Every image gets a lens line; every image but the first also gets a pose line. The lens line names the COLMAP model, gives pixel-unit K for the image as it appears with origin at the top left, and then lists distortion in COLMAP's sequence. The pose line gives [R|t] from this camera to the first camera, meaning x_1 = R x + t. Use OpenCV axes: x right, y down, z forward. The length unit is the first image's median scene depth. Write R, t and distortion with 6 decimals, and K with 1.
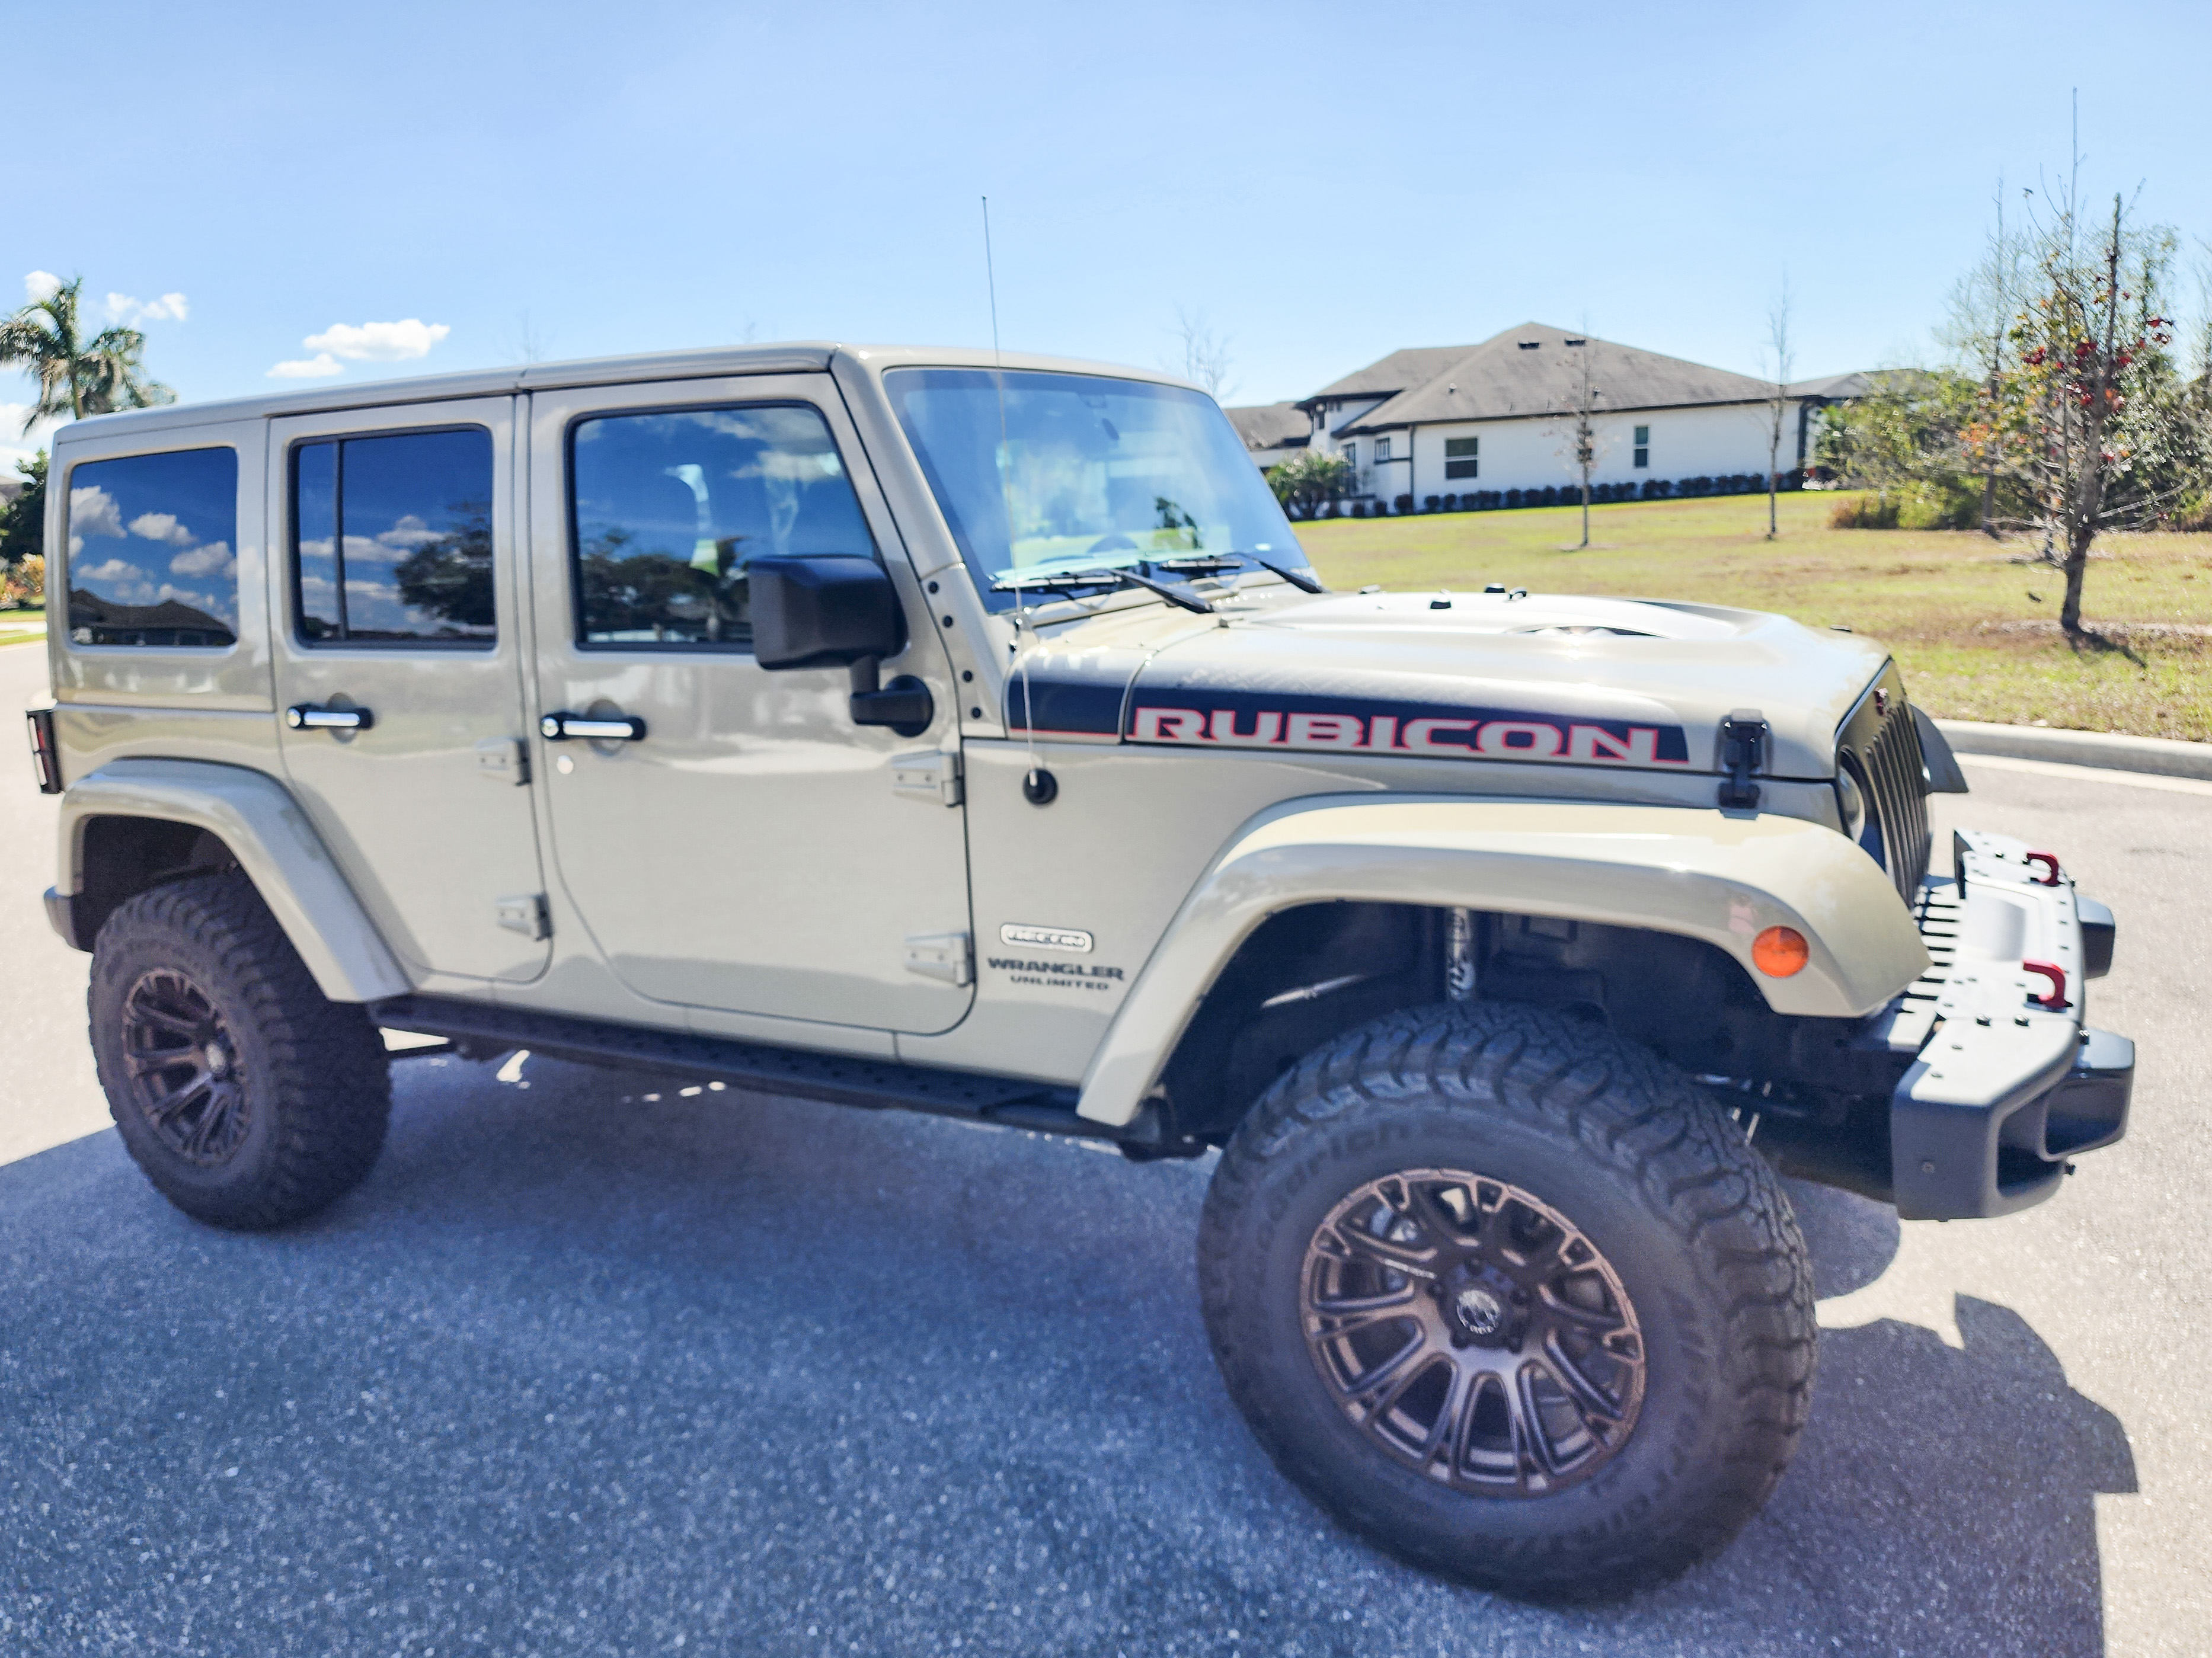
lens RADIAL K [[1573.3, 0, 1048.1], [0, 1573.3, 871.7], [0, 0, 1]] dist [0.071787, -0.073602]
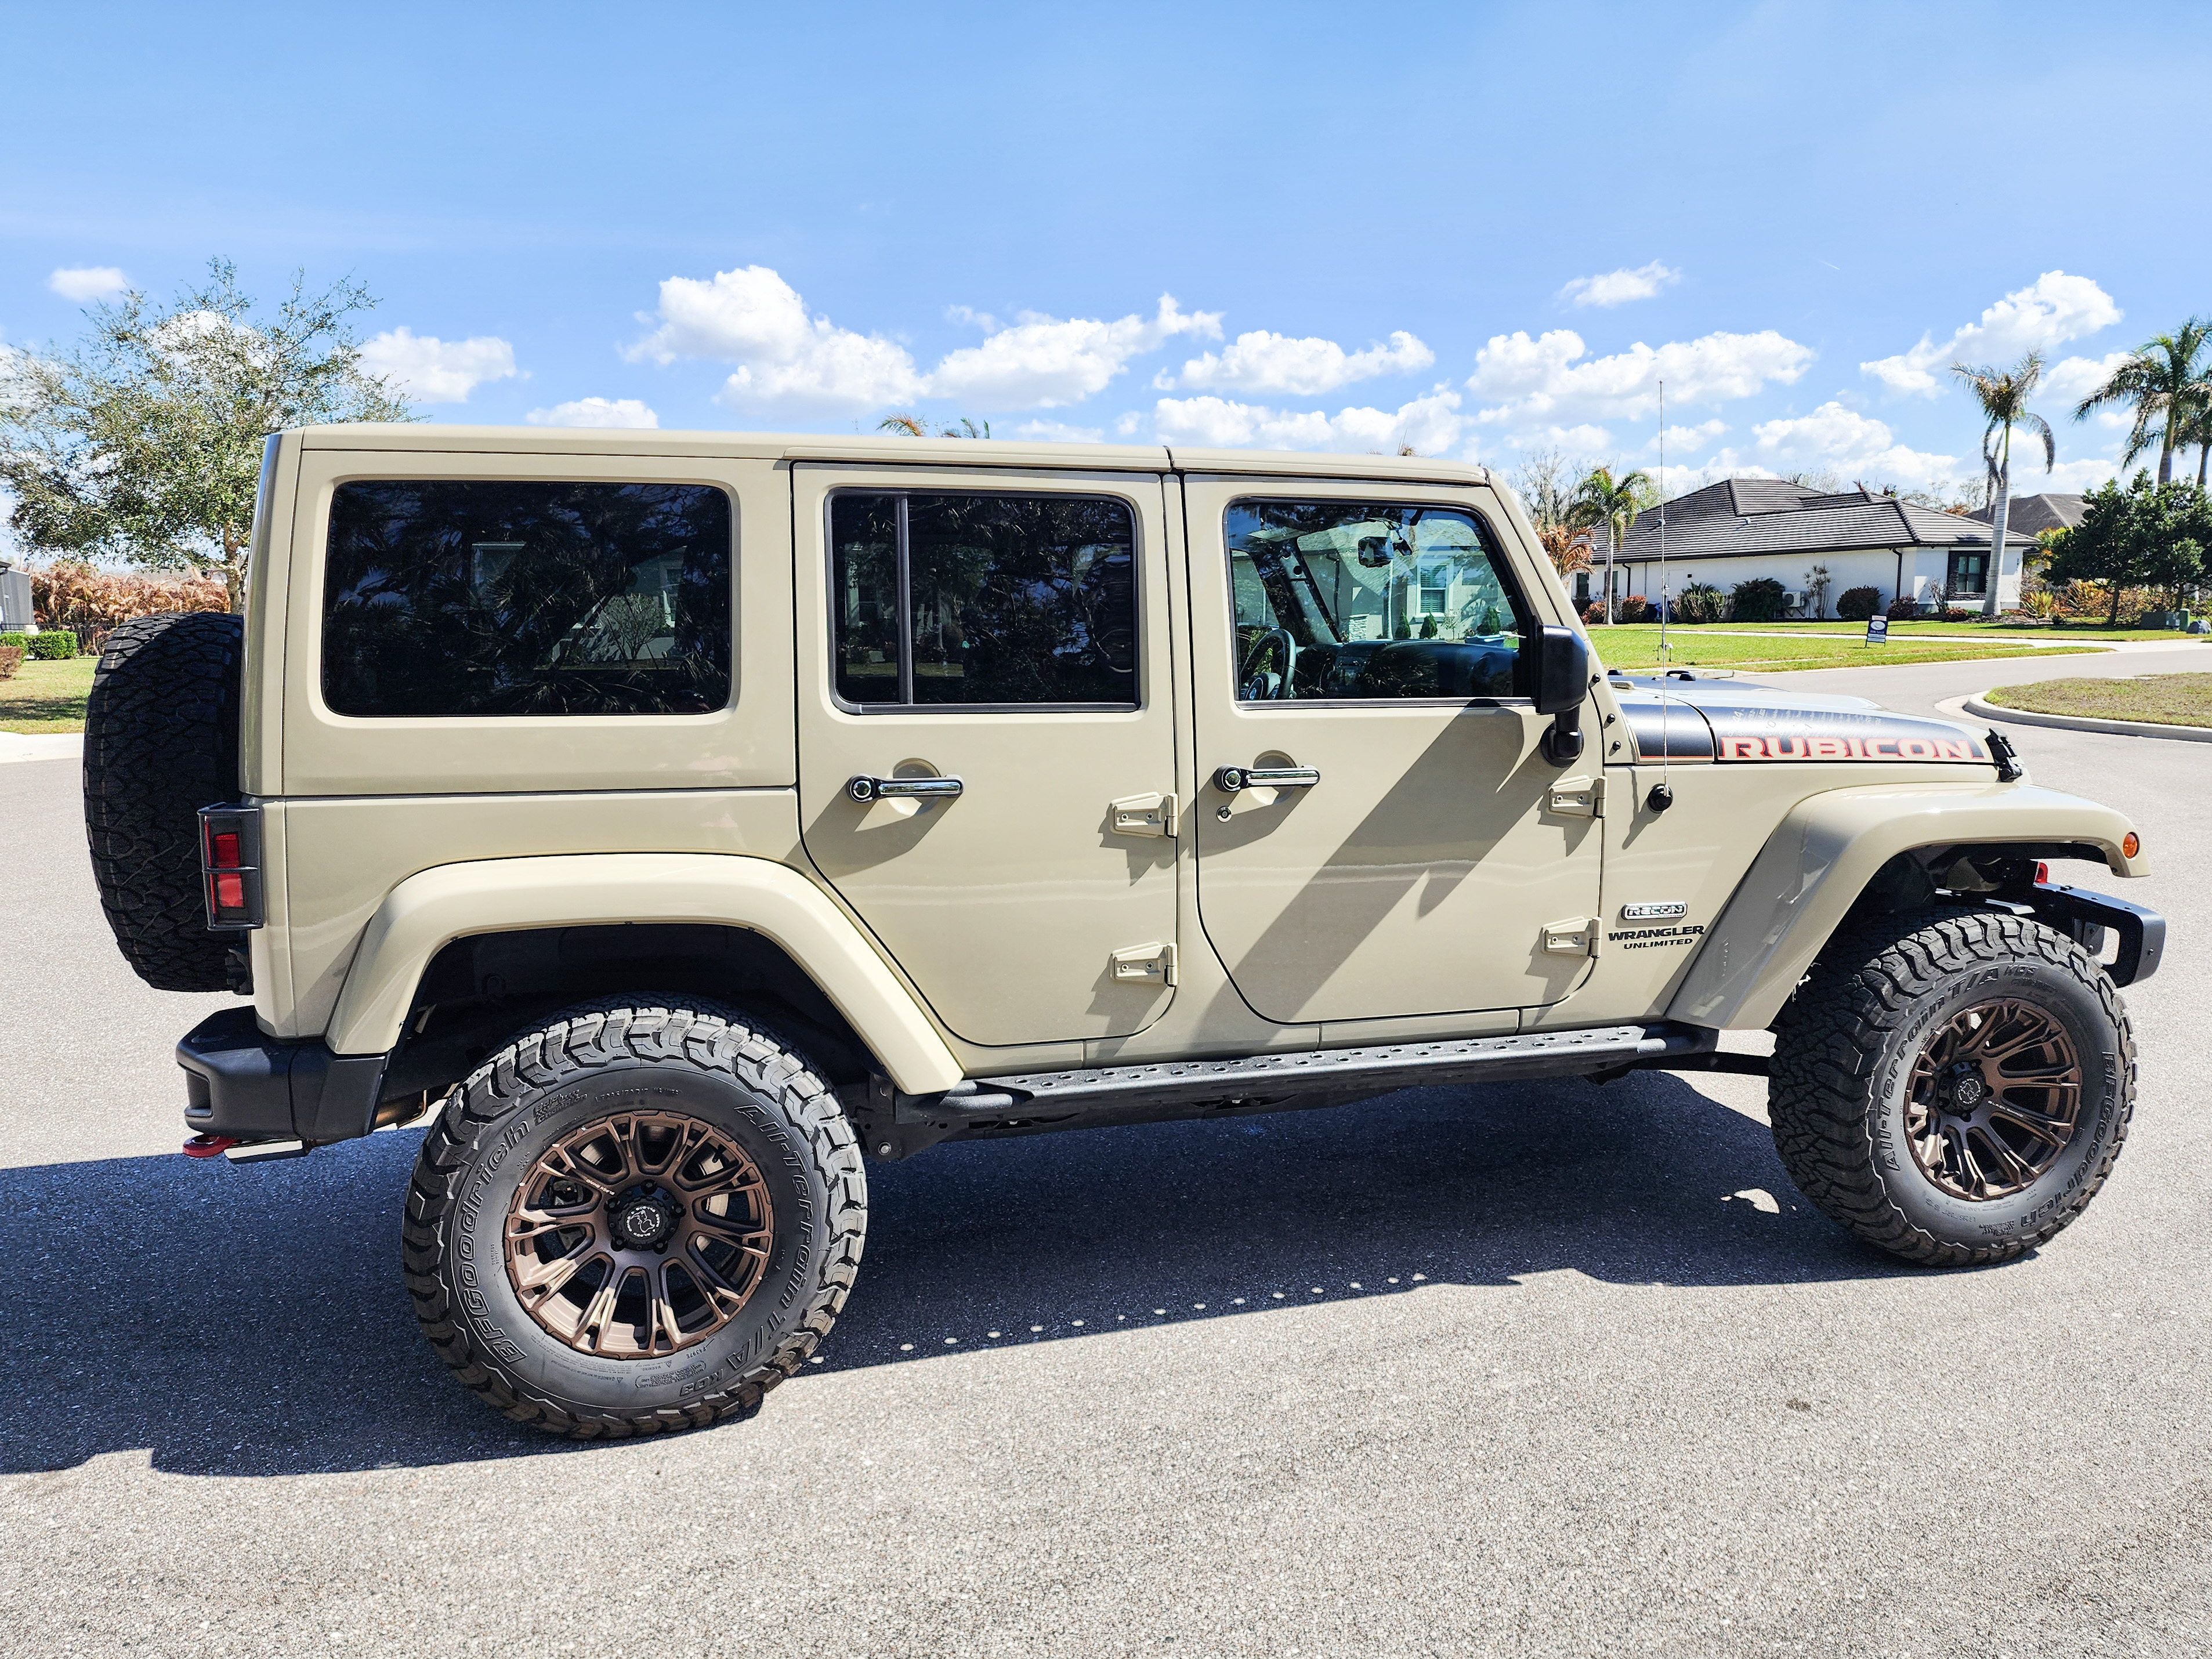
lens RADIAL K [[1555.8, 0, 1050.1], [0, 1555.8, 824.8], [0, 0, 1]] dist [0.092836, -0.091737]
pose [[0.720146, -0.042185, 0.692538, -1.277949], [0.121930, 0.990311, -0.066466, -0.004445], [-0.683024, 0.132307, 0.718312, 0.364830]]
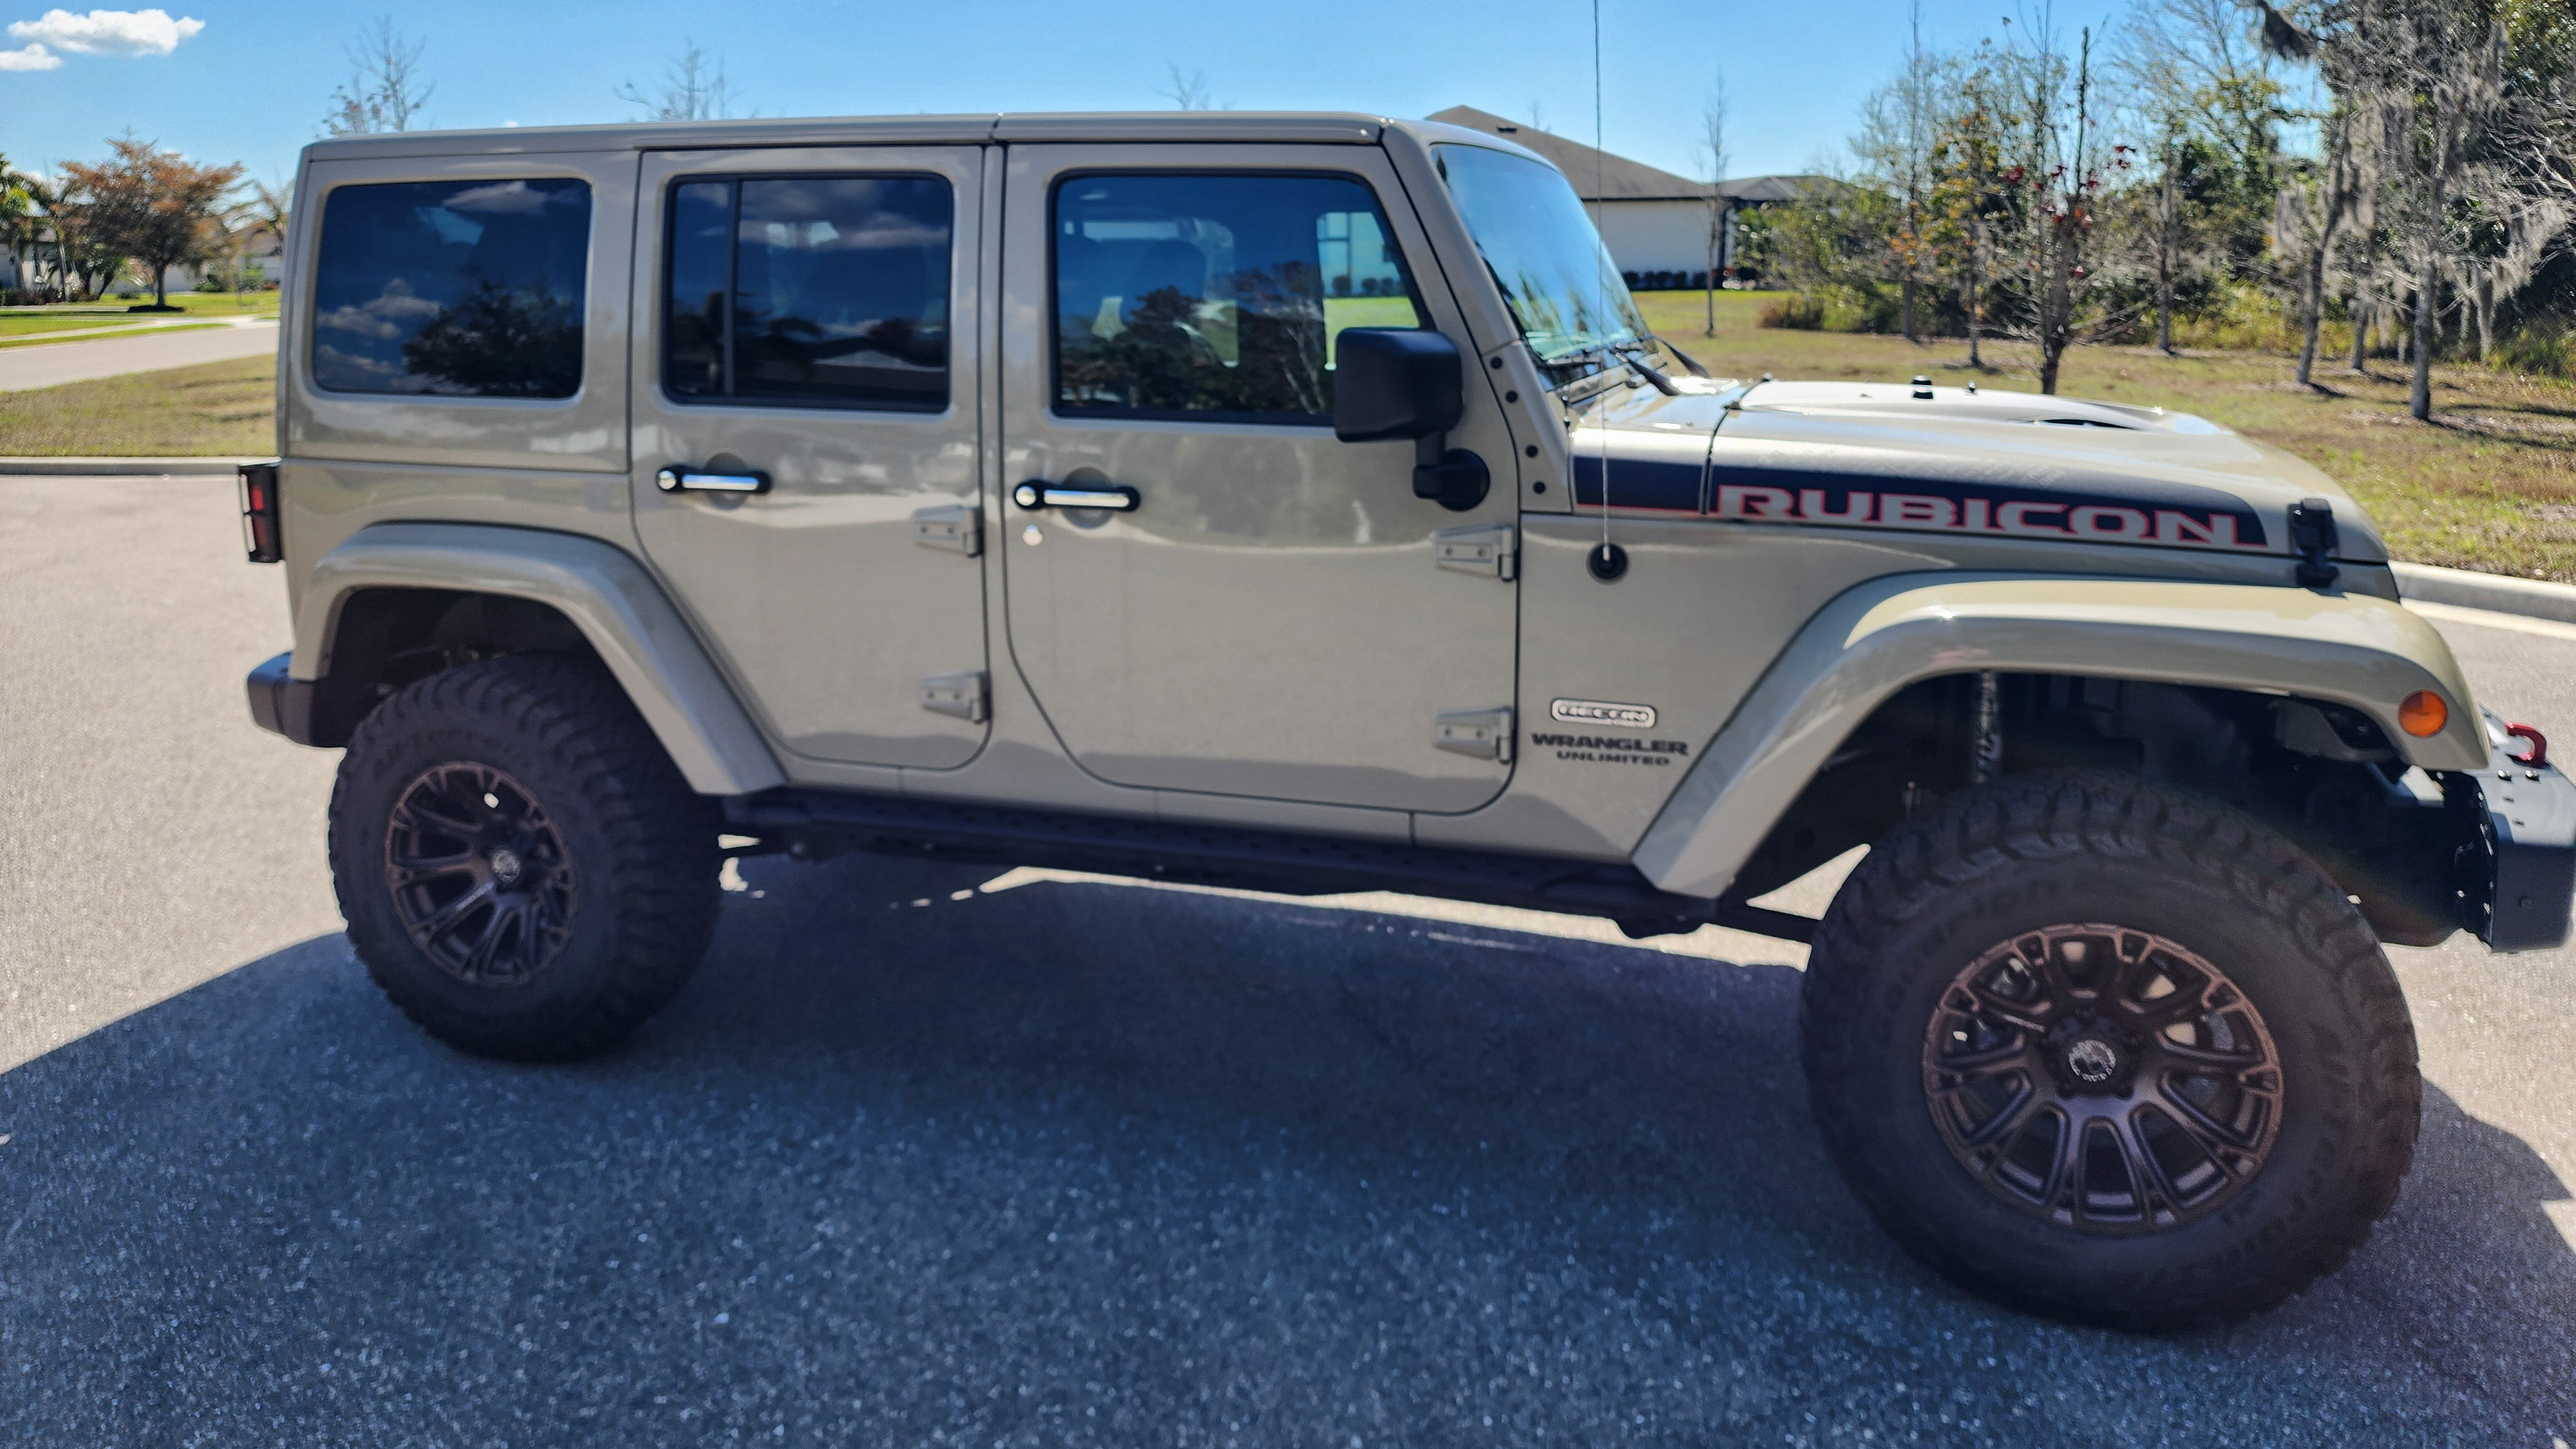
lens RADIAL K [[1713.6, 0, 1289.5], [0, 1713.6, 586.6], [0, 0, 1]] dist [0.047953, -0.041266]
pose [[0.979574, 0.008808, 0.200891, -0.407281], [0.000704, 0.998884, -0.047231, 0.012814], [-0.201083, 0.046407, 0.978474, -0.030861]]
